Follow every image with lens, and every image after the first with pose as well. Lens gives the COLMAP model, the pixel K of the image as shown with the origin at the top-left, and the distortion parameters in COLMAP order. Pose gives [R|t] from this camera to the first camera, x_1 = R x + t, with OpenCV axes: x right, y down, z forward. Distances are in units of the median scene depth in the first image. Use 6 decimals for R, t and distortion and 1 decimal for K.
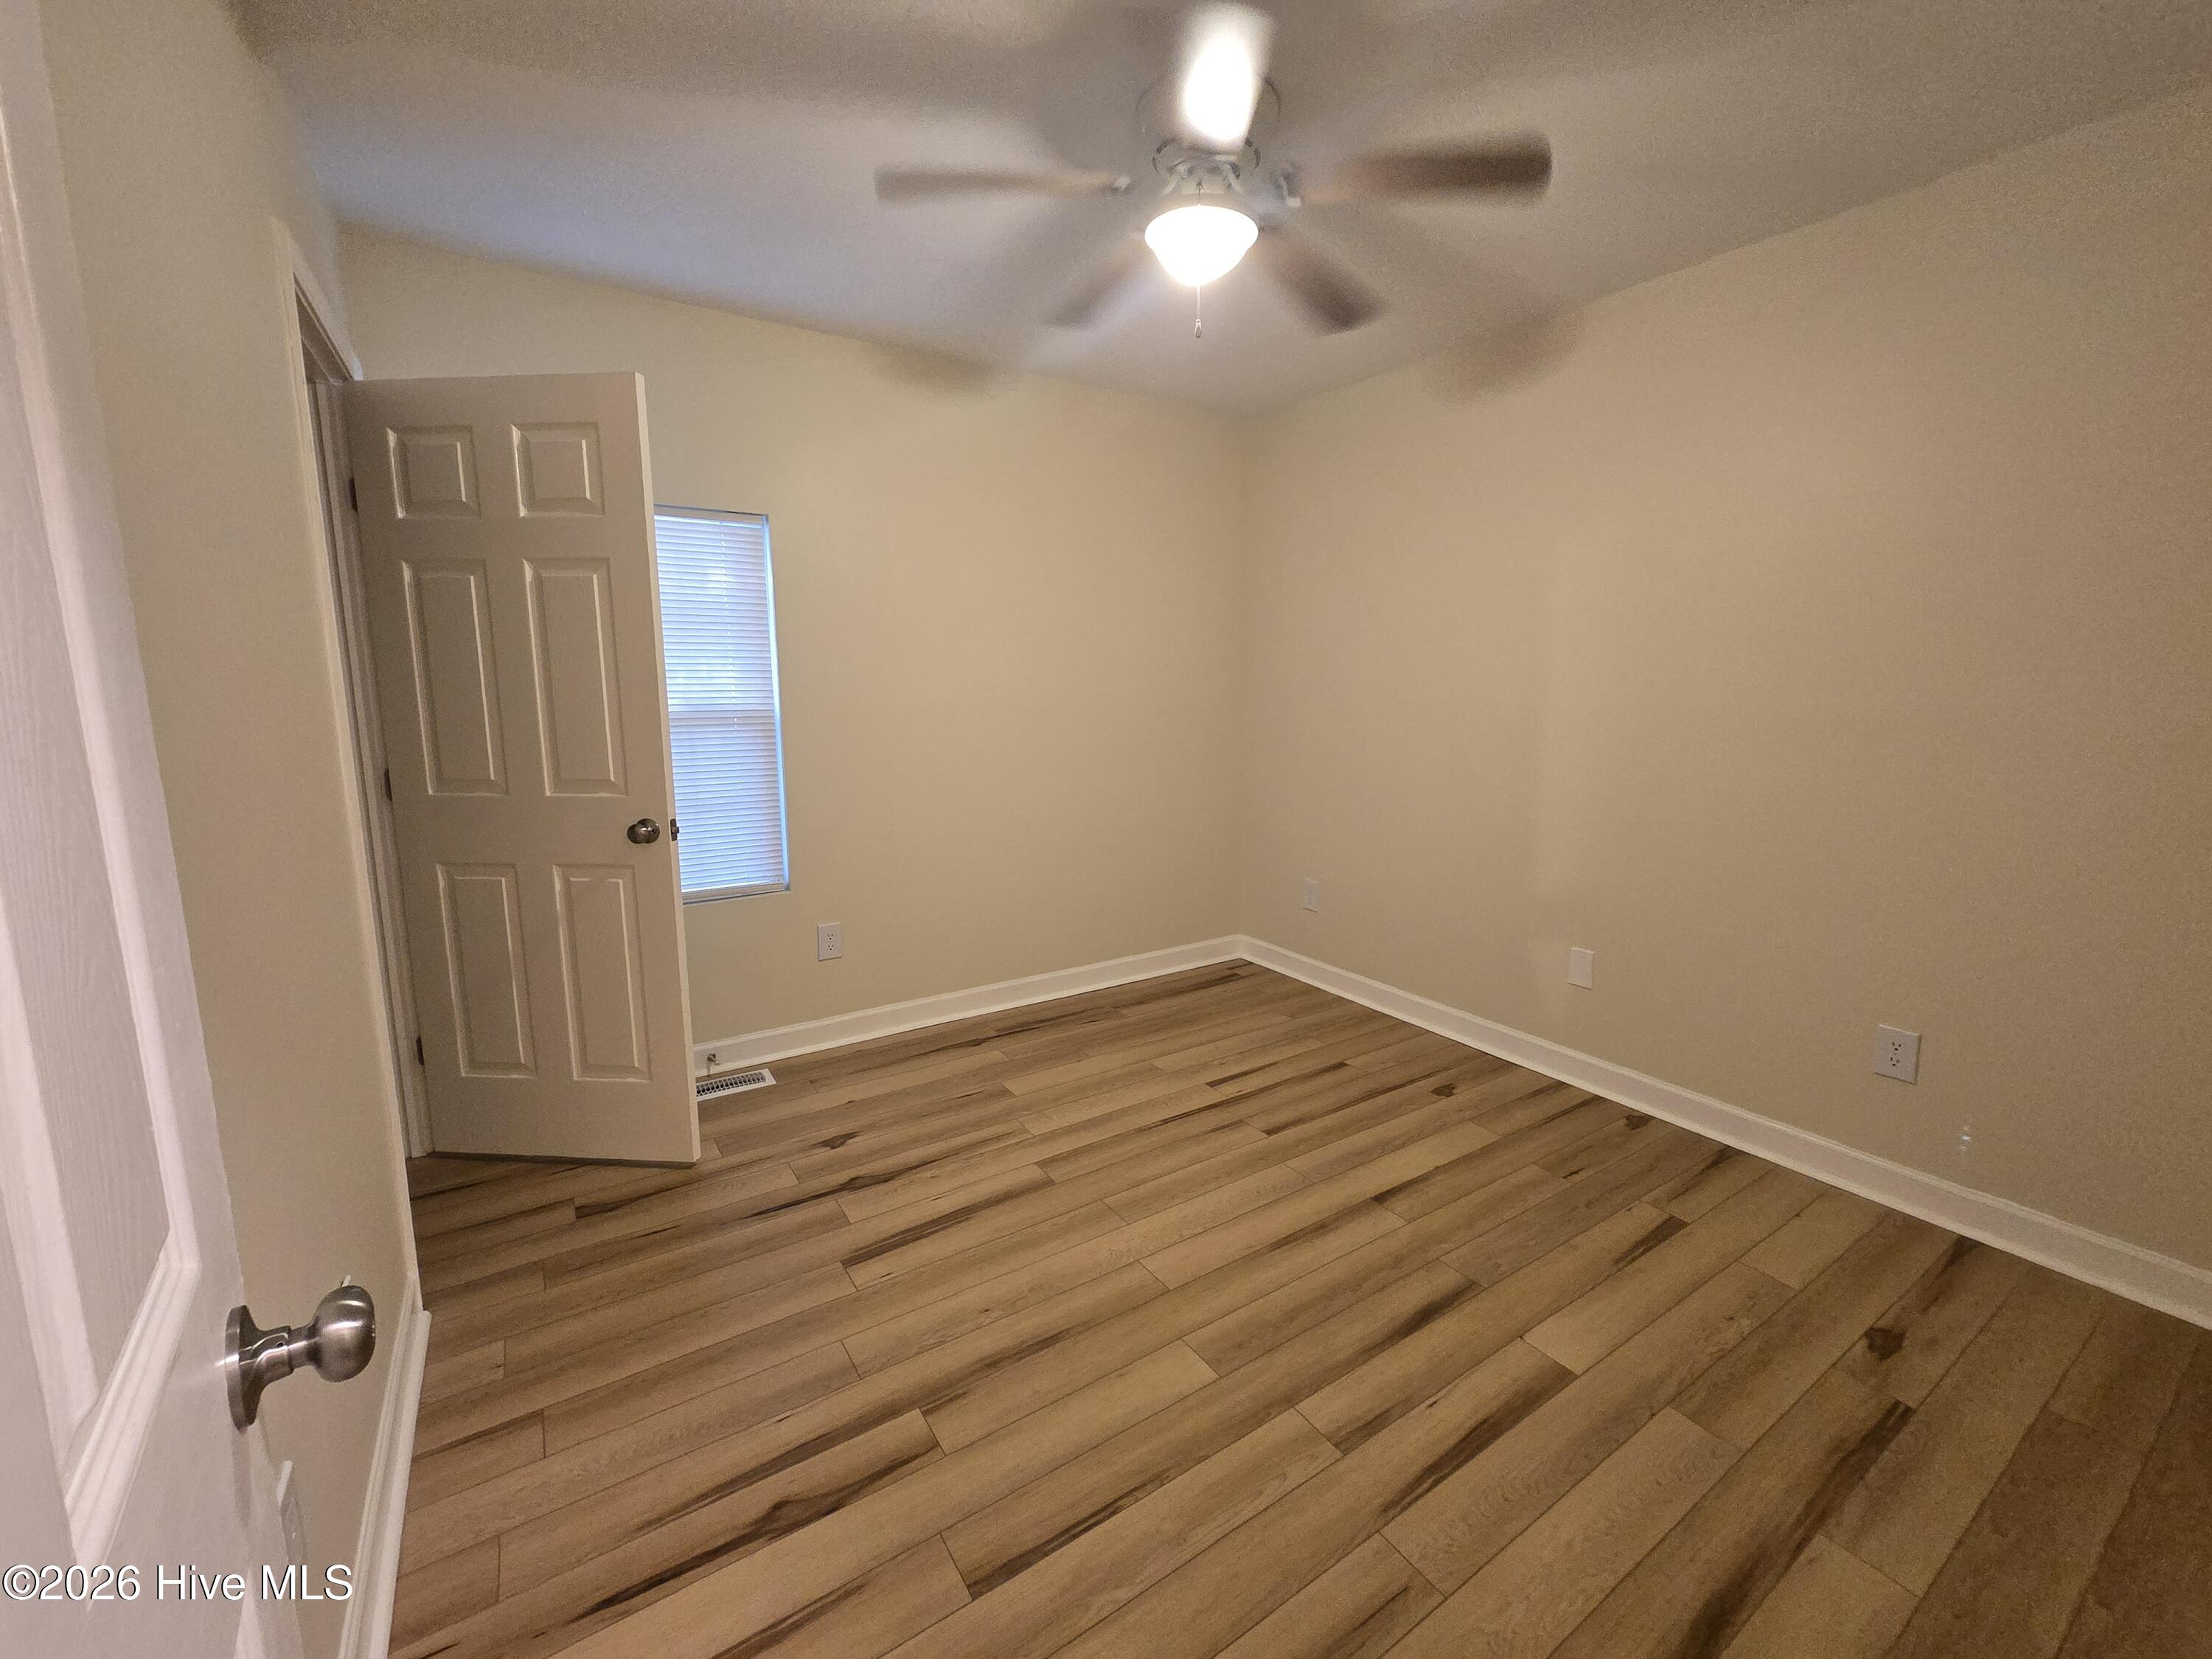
lens RADIAL K [[903.8, 0, 1116.8], [0, 903.8, 816.7], [0, 0, 1]] dist [-0.002239, 0.000631]
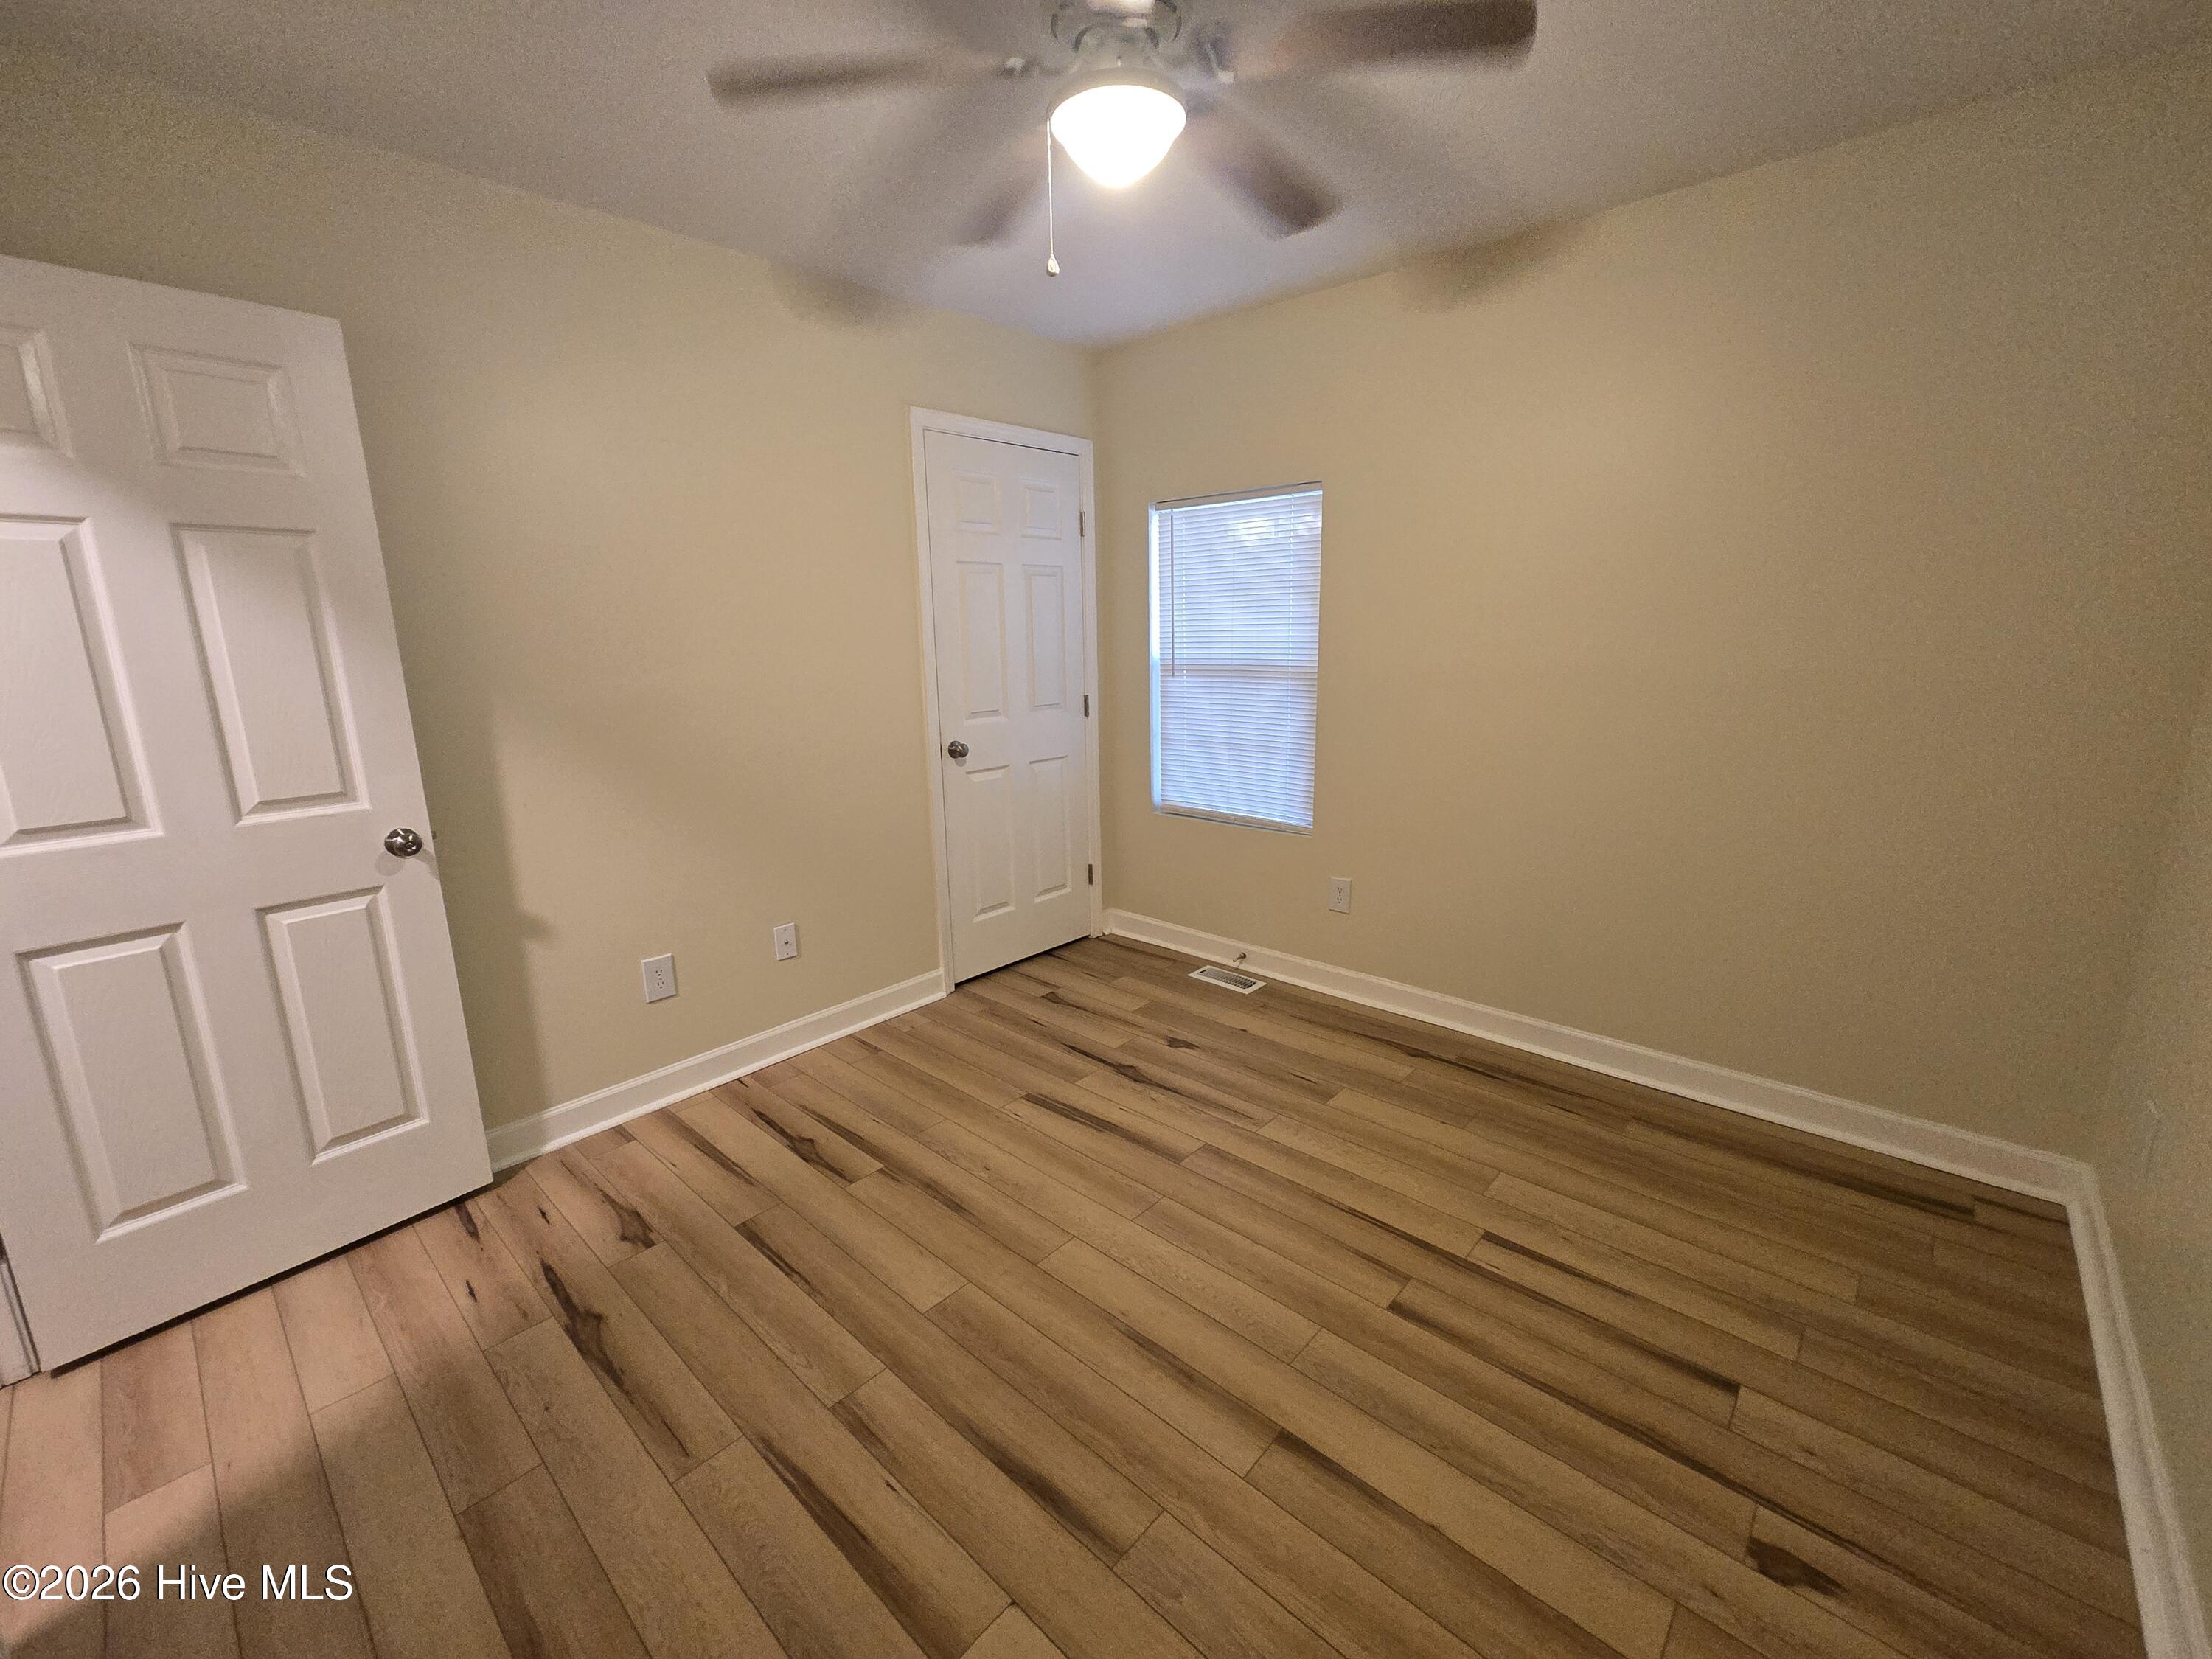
lens RADIAL K [[903.8, 0, 1116.8], [0, 903.8, 816.7], [0, 0, 1]] dist [-0.002239, 0.000631]
pose [[0.251084, 0.200555, -0.946961, 0.781028], [-0.126745, 0.976689, 0.173245, -0.129337], [0.959632, 0.076523, 0.270650, 0.639884]]
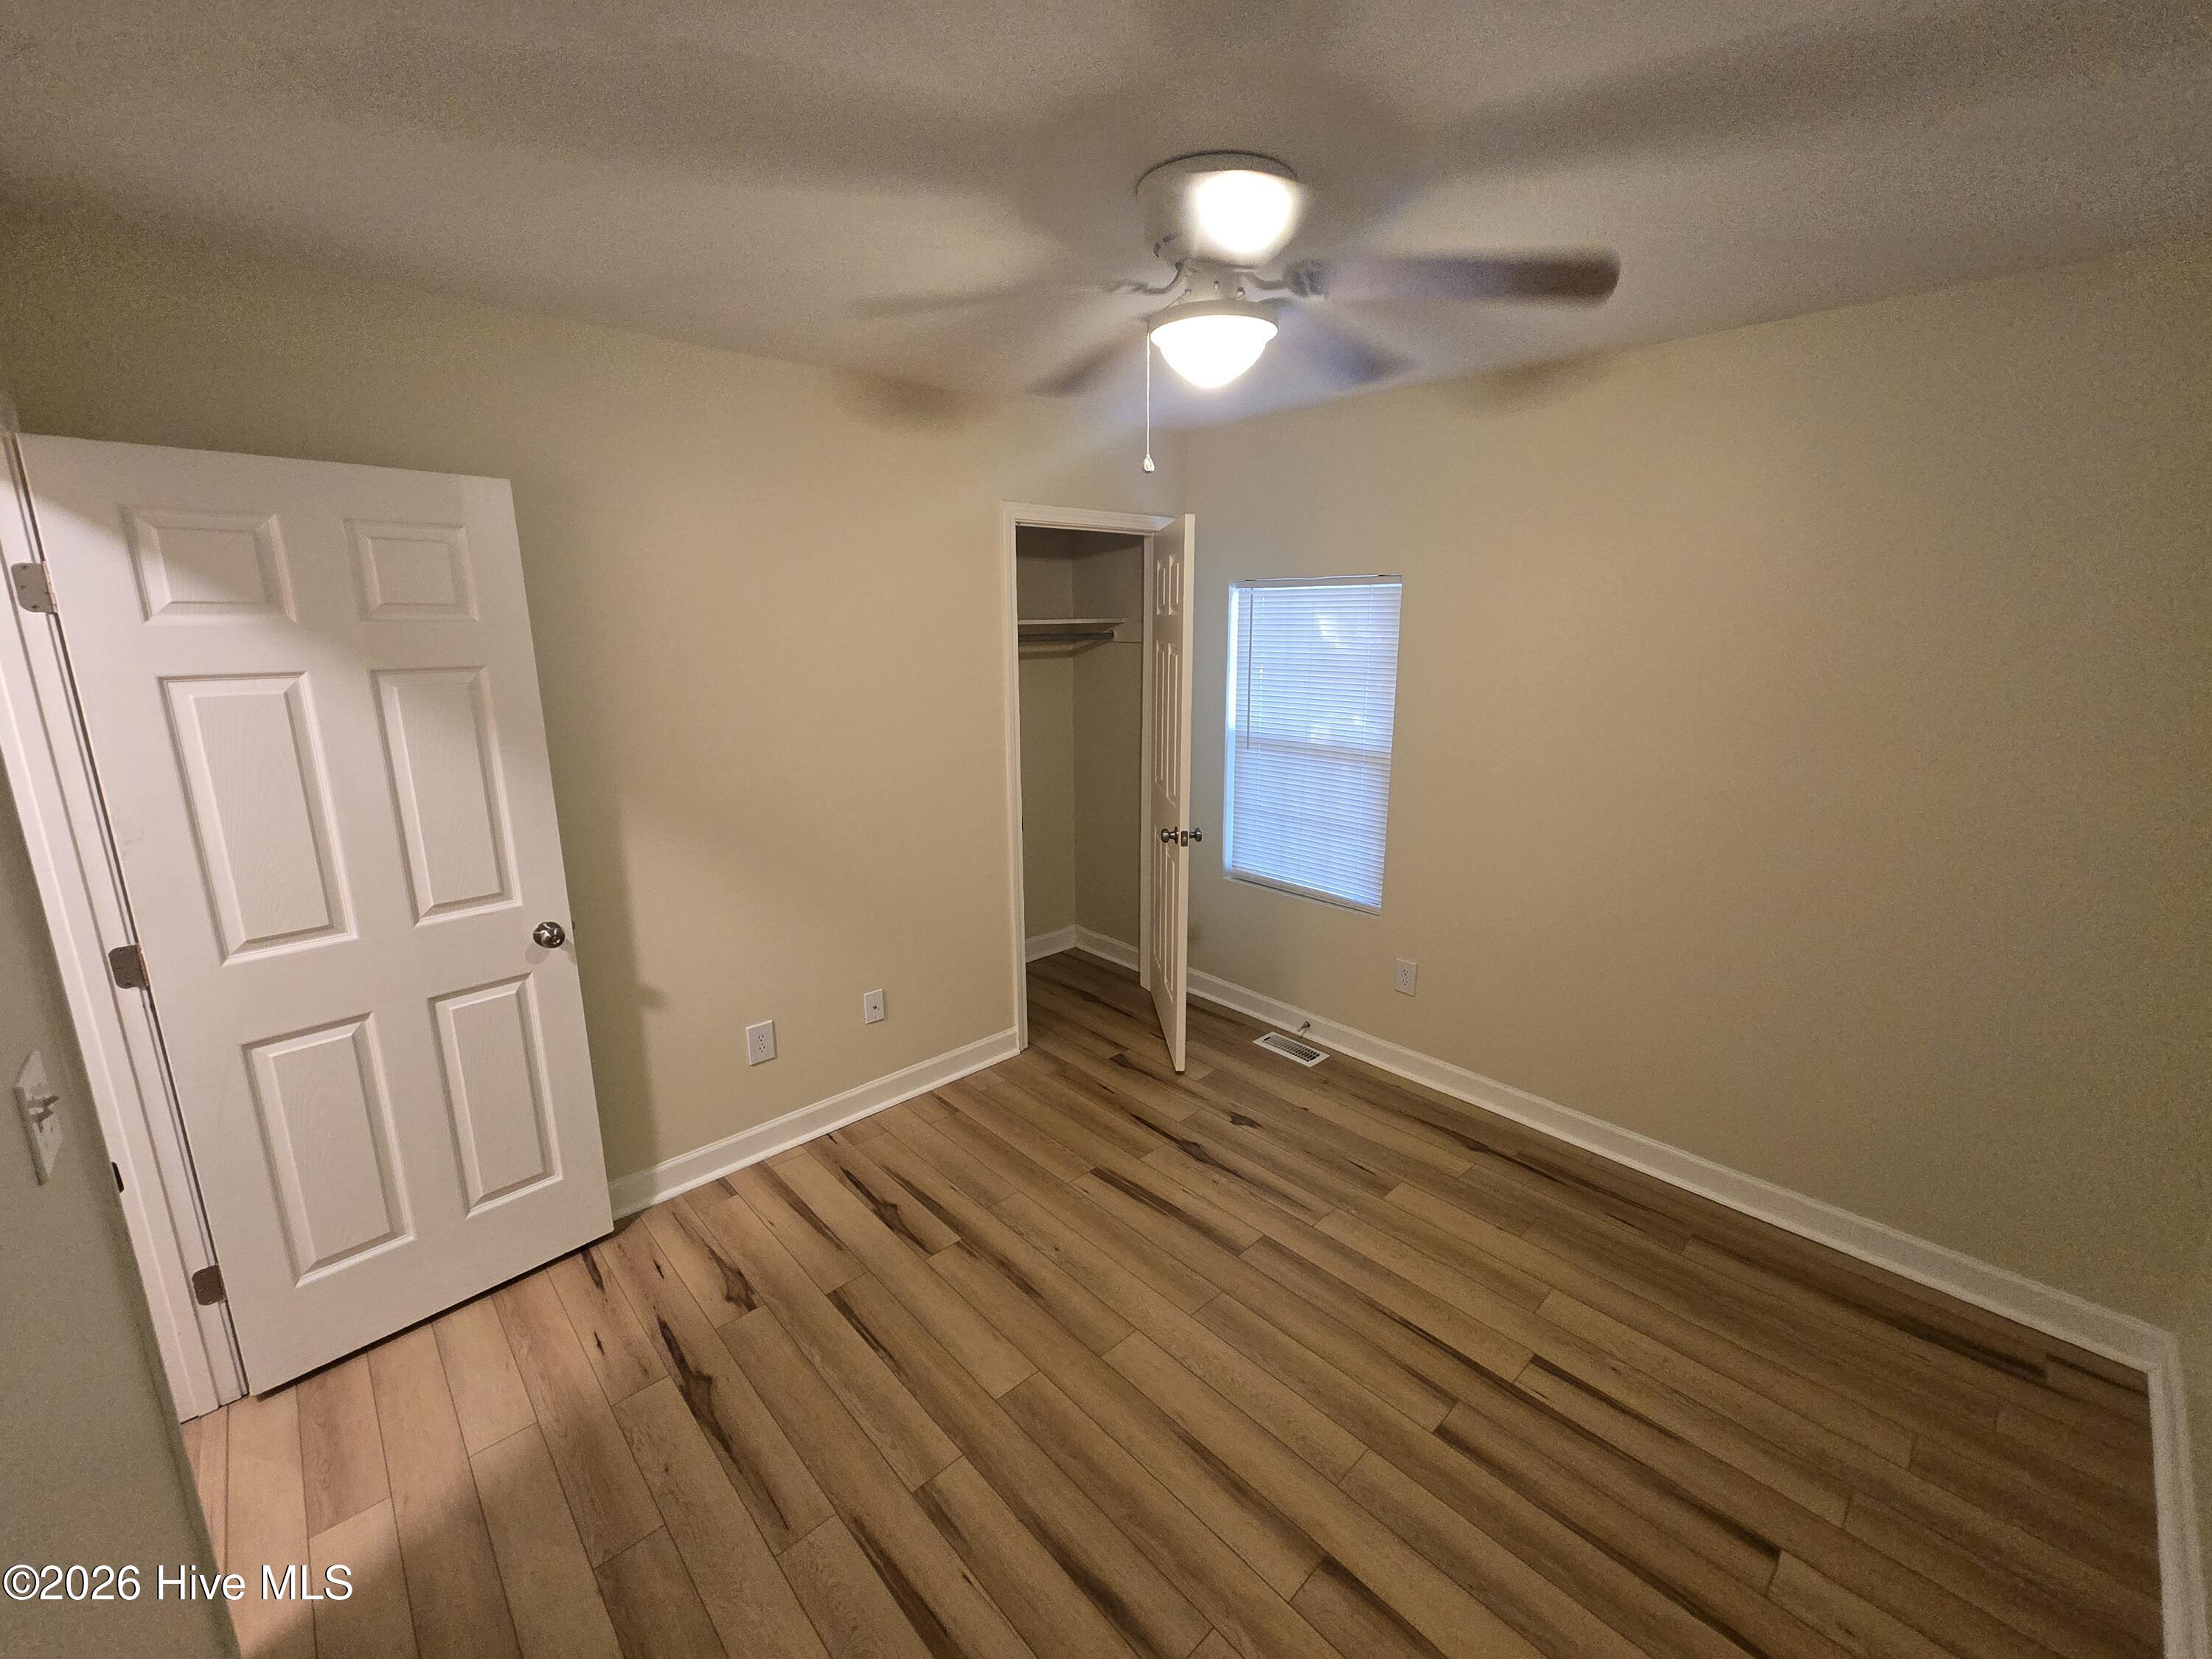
lens RADIAL K [[903.8, 0, 1116.8], [0, 903.8, 816.7], [0, 0, 1]] dist [-0.002239, 0.000631]
pose [[0.171573, 0.217015, -0.960972, 0.801569], [-0.144744, 0.970404, 0.193303, -0.266670], [0.974480, 0.105929, 0.197907, 0.607482]]
